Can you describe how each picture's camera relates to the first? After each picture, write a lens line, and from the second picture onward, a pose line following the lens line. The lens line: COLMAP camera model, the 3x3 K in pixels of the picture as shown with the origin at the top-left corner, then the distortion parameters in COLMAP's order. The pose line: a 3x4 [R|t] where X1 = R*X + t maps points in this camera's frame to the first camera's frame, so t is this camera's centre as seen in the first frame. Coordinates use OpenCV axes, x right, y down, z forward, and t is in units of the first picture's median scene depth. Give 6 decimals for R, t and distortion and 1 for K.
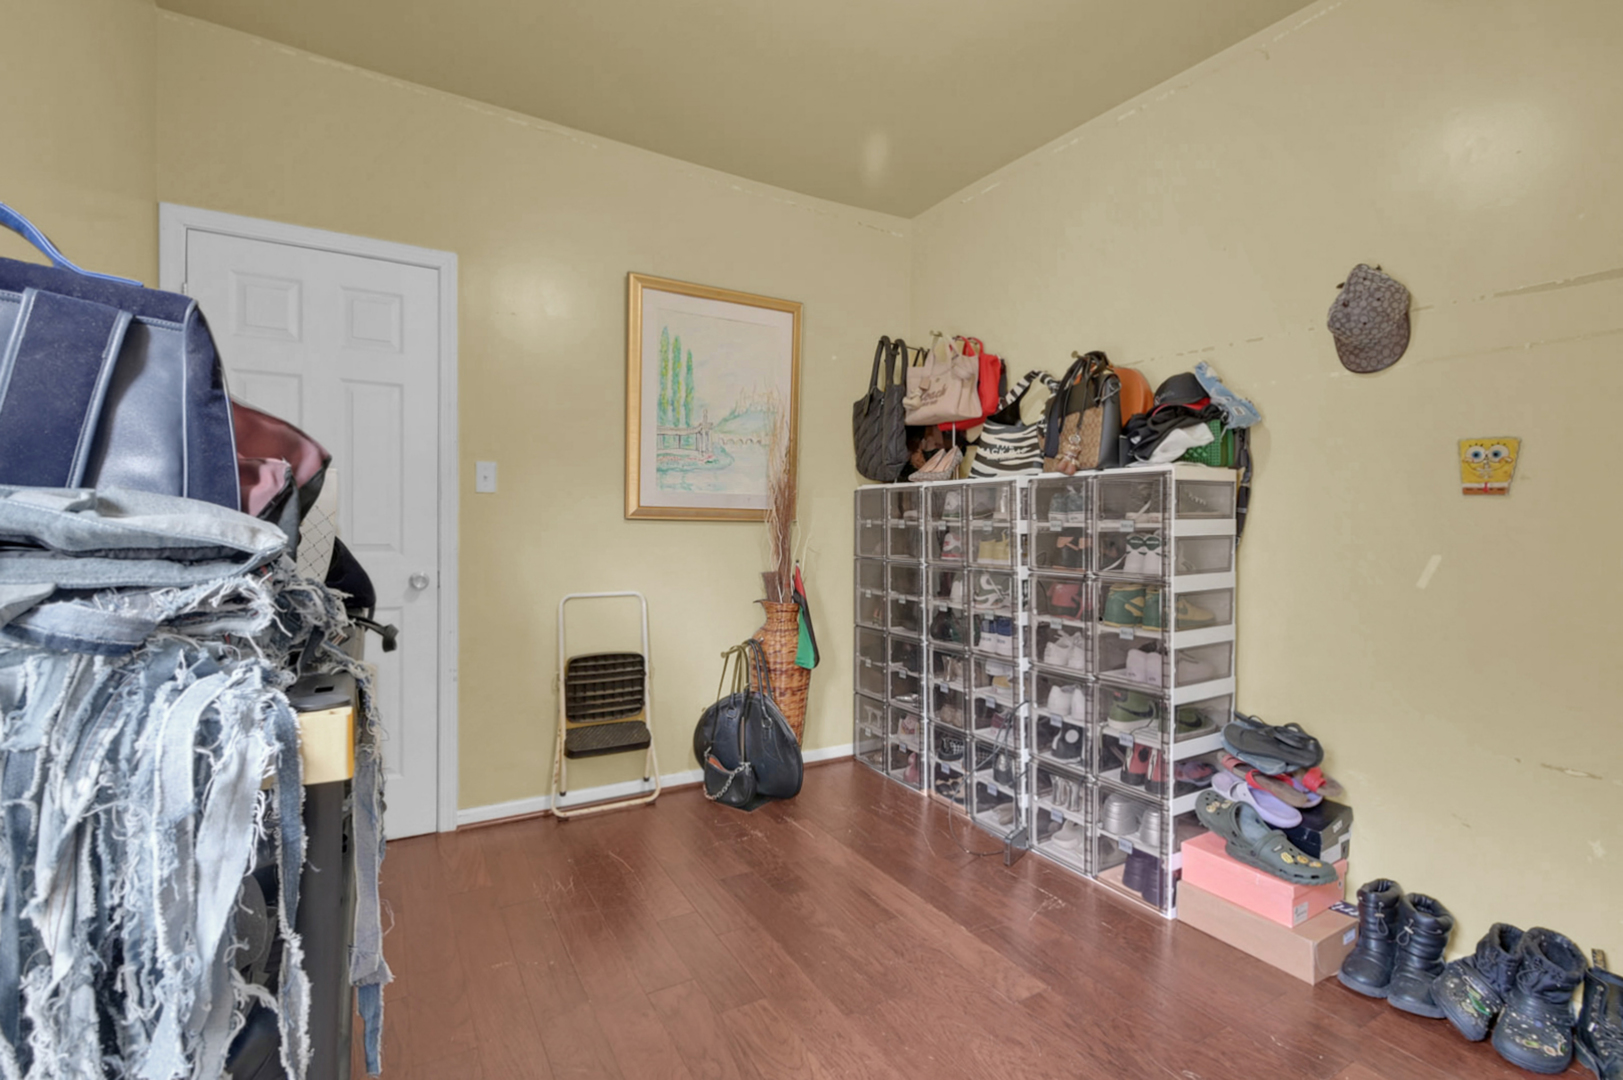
lens RADIAL K [[735.8, 0, 813.6], [0, 735.8, 532.5], [0, 0, 1]] dist [-0.004456, -0.003312]
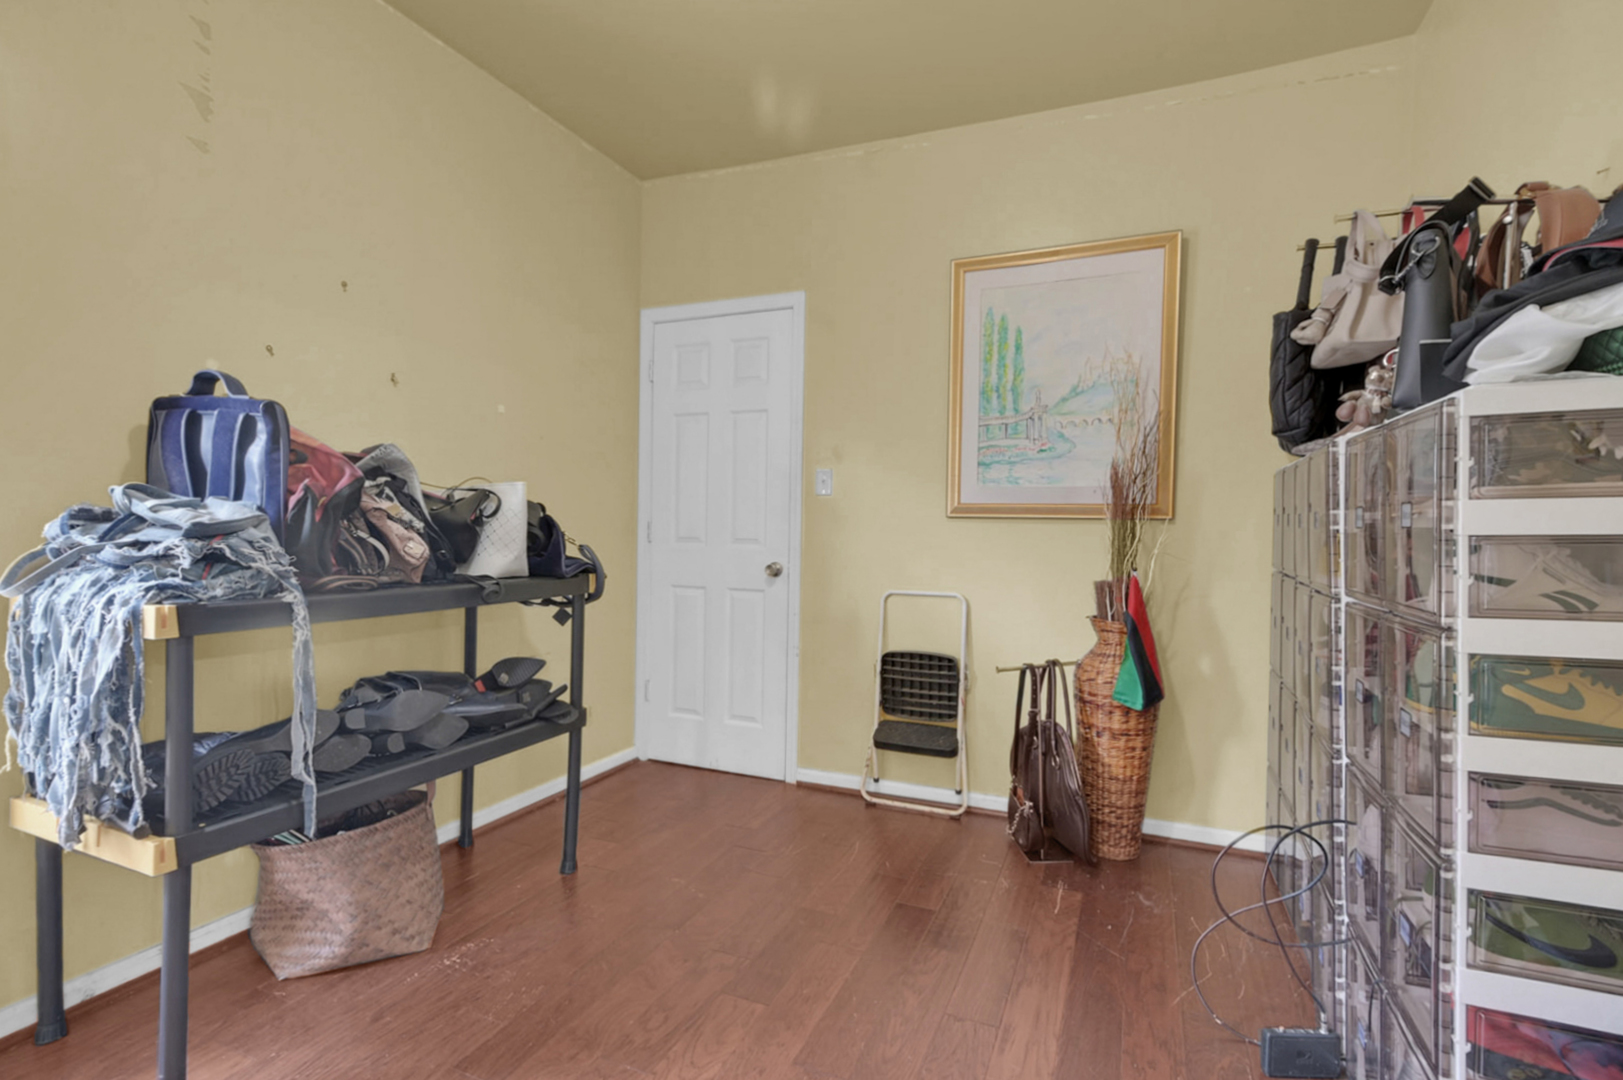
lens RADIAL K [[766.2, 0, 805.9], [0, 766.2, 539.9], [0, 0, 1]] dist [0.001881, -0.000492]
pose [[0.593346, 0.011057, -0.804871, 0.444882], [-0.010979, 0.999924, 0.005643, 0.007653], [0.804872, 0.005489, 0.593423, 0.253092]]
